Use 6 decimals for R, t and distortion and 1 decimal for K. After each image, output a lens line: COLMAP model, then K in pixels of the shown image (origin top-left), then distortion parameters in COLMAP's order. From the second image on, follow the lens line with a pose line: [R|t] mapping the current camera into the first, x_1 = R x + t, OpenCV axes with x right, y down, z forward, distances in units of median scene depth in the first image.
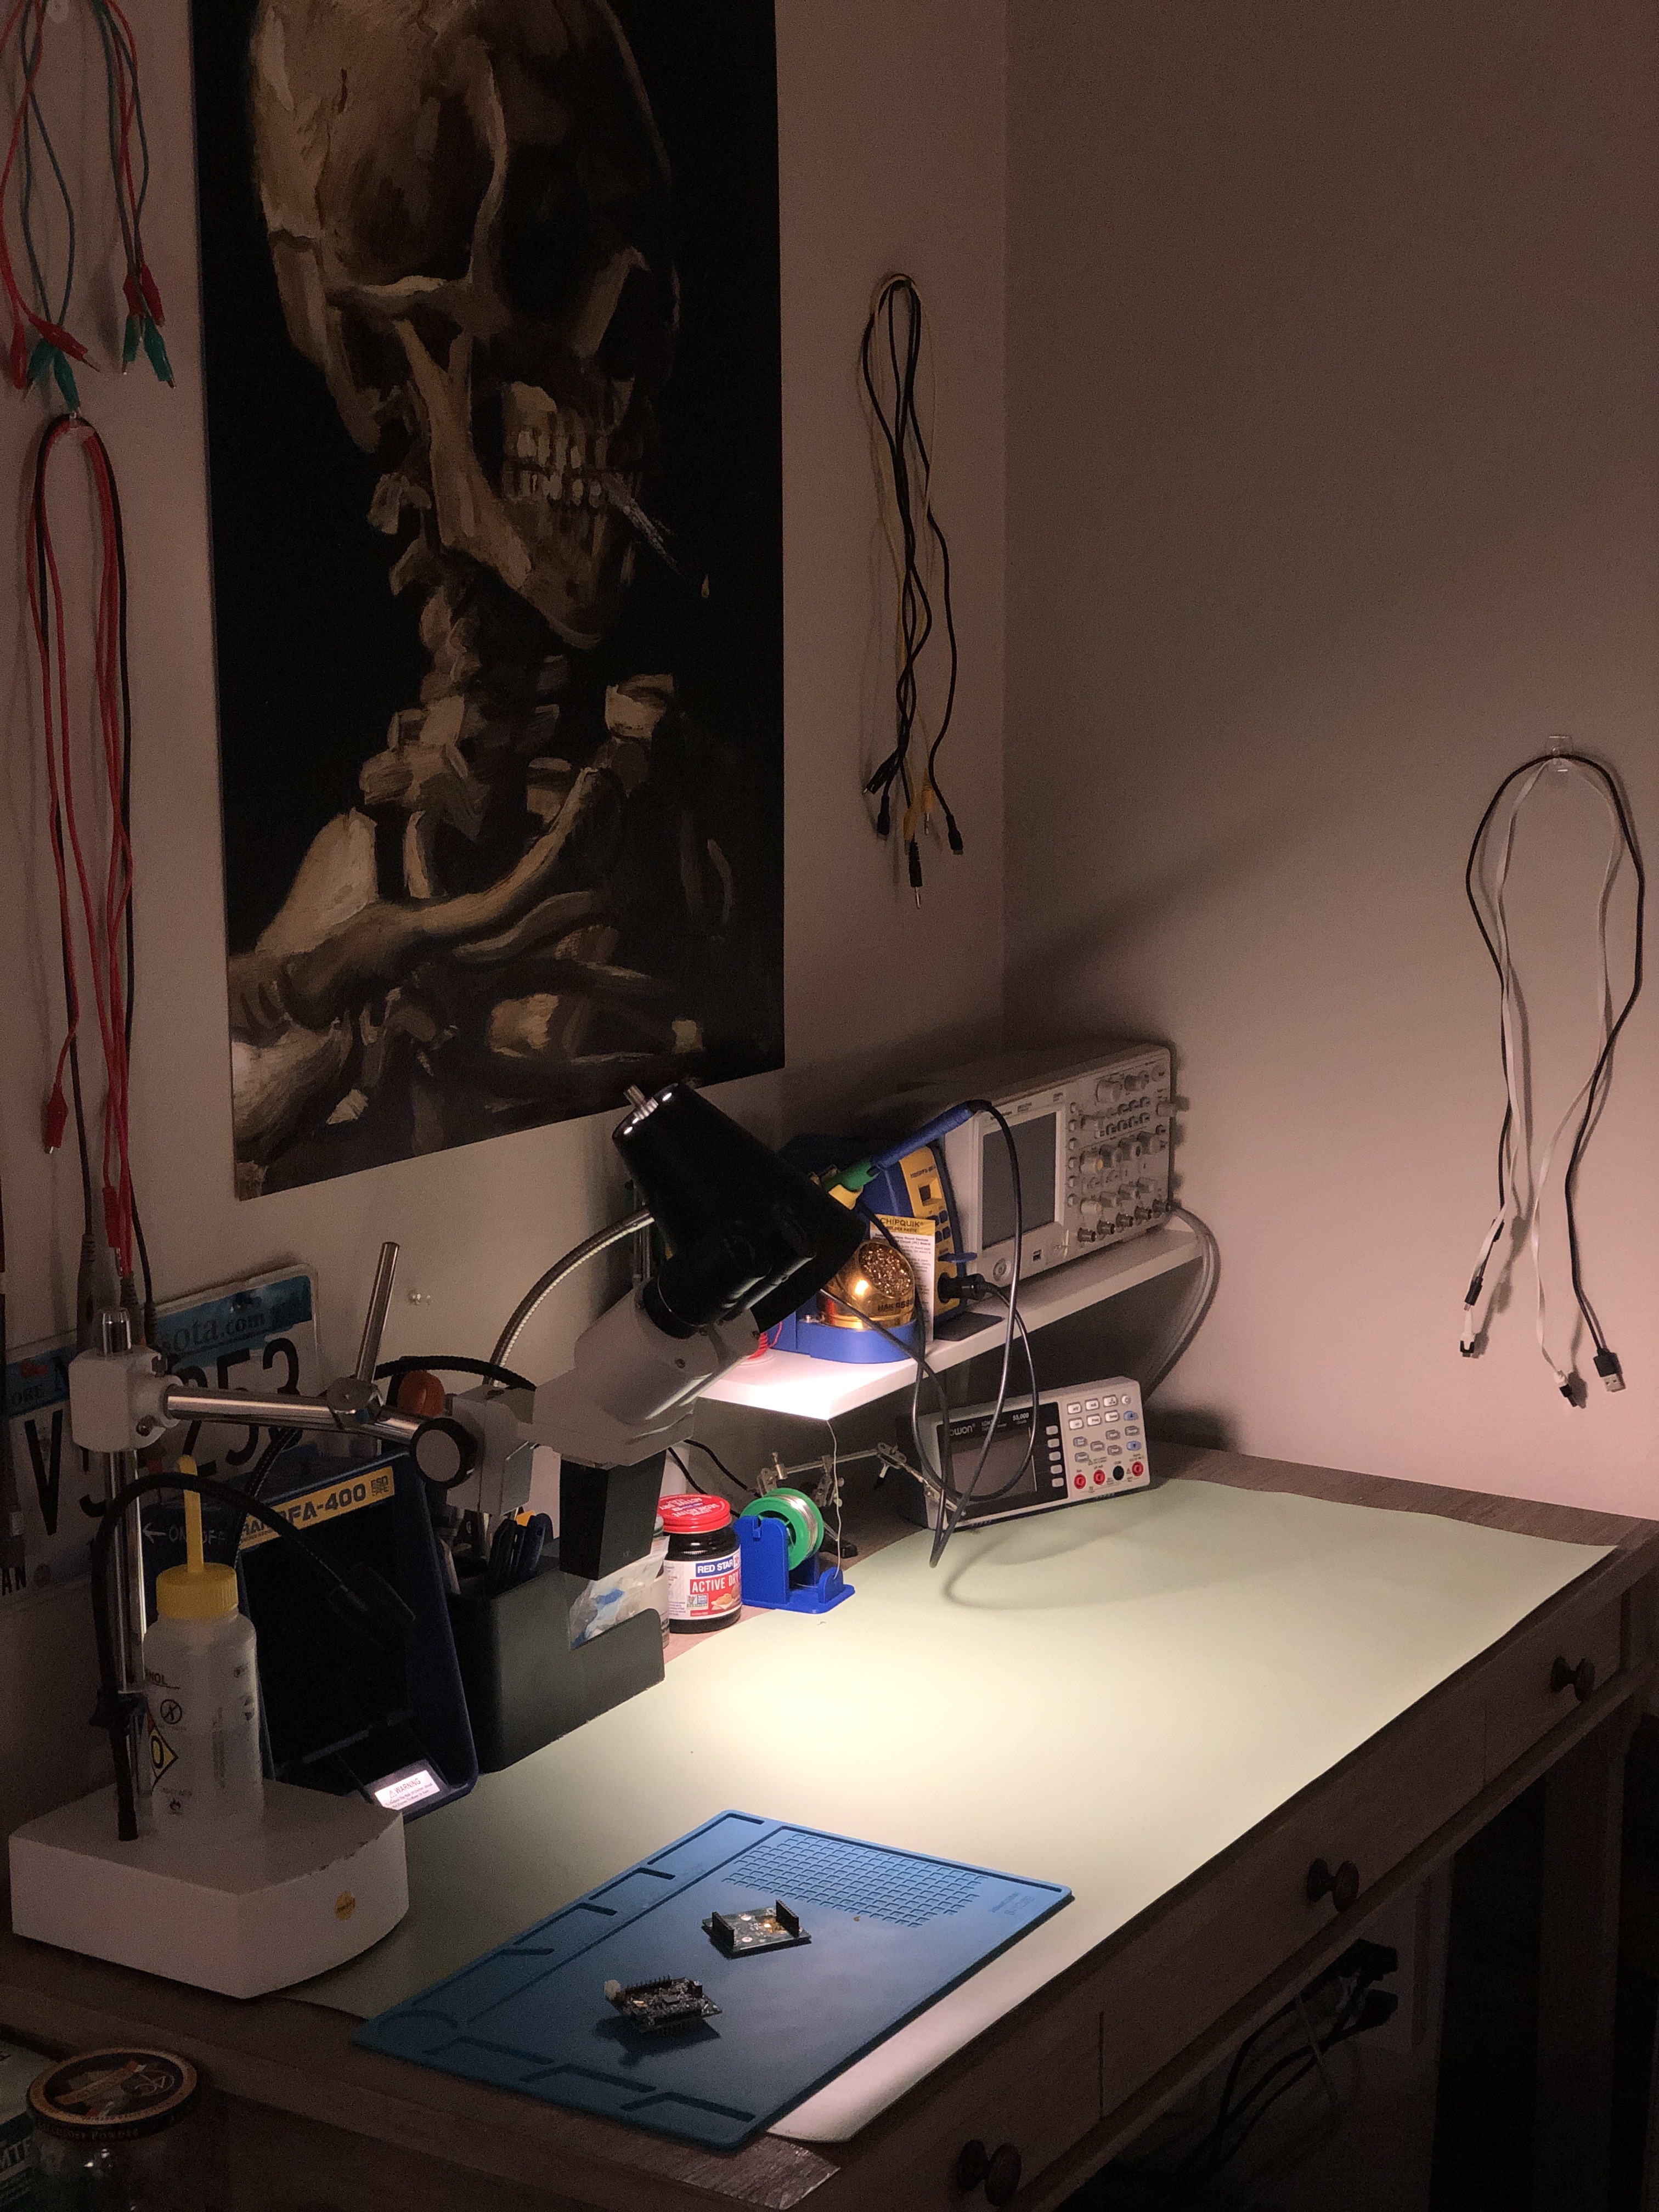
lens RADIAL K [[3365.9, 0, 812.5], [0, 3365.9, 1103.8], [0, 0, 1]] dist [0.036818, 0.000000]
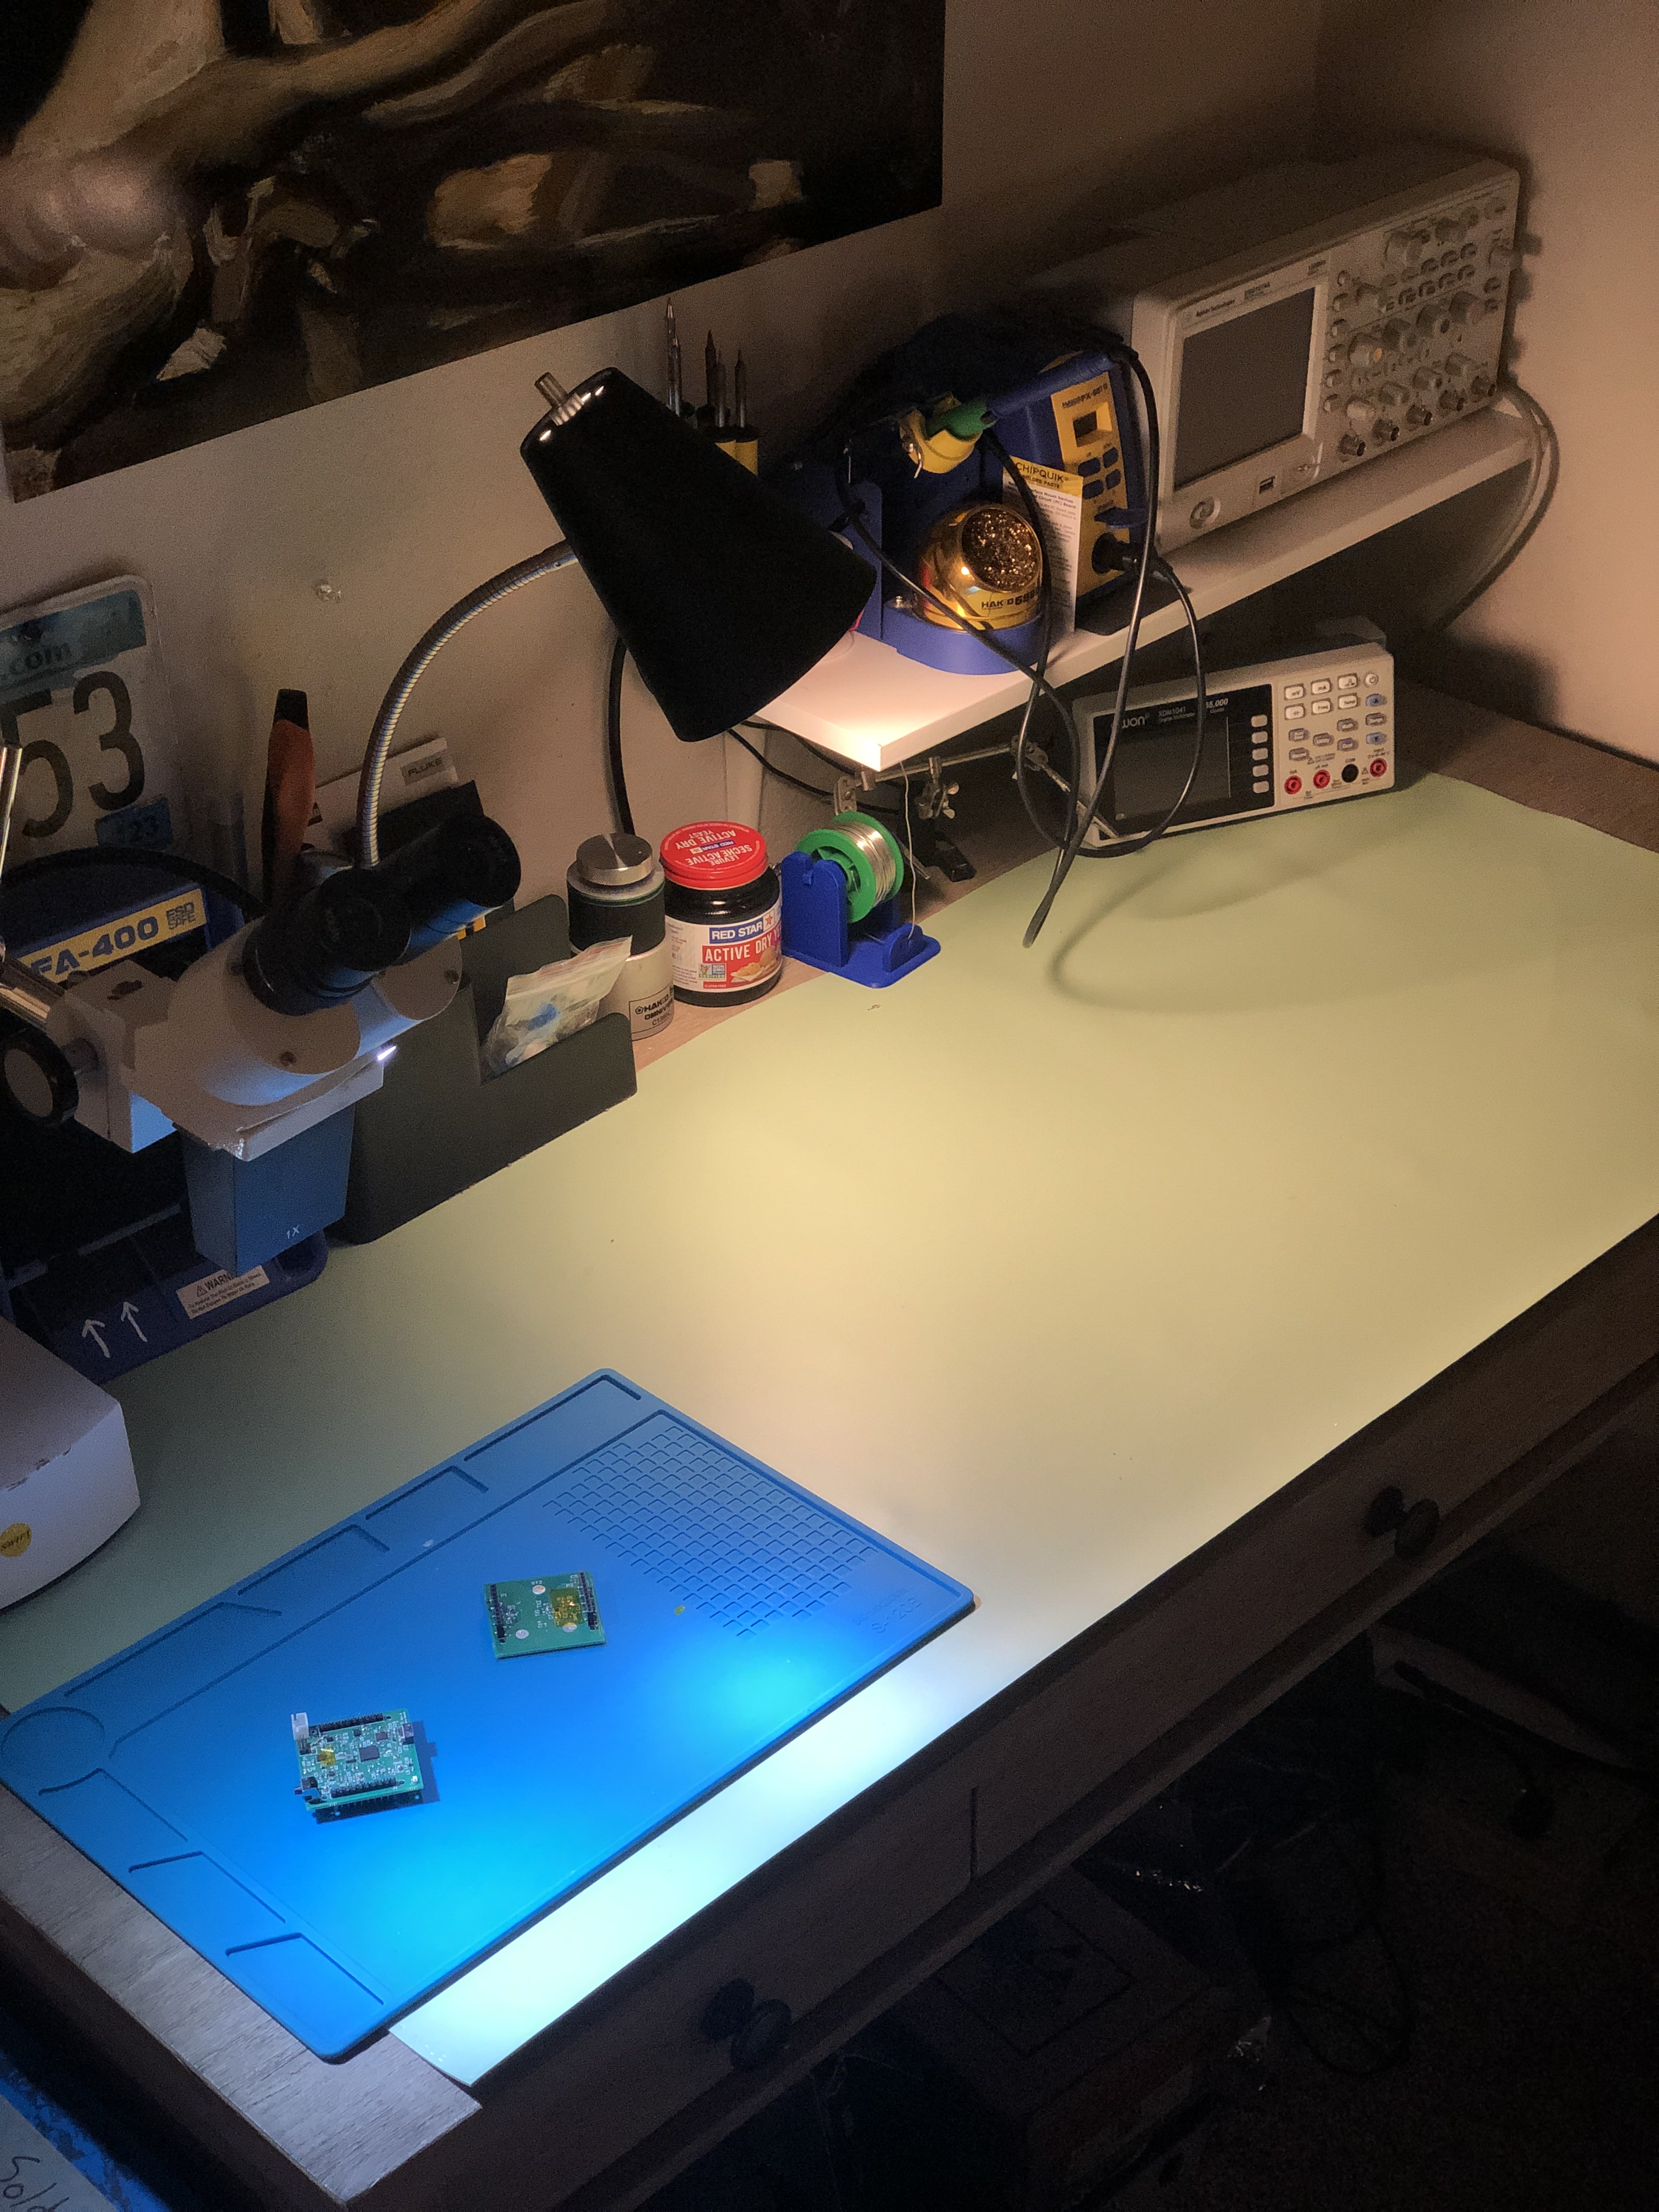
lens RADIAL K [[3365.9, 0, 853.1], [0, 3365.9, 1122.3], [0, 0, 1]] dist [0.036818, 0.000000]
pose [[0.977996, 0.118554, -0.171664, 0.132739], [-0.040524, 0.915125, 0.401128, -0.131925], [0.204649, -0.385346, 0.899793, 0.280532]]
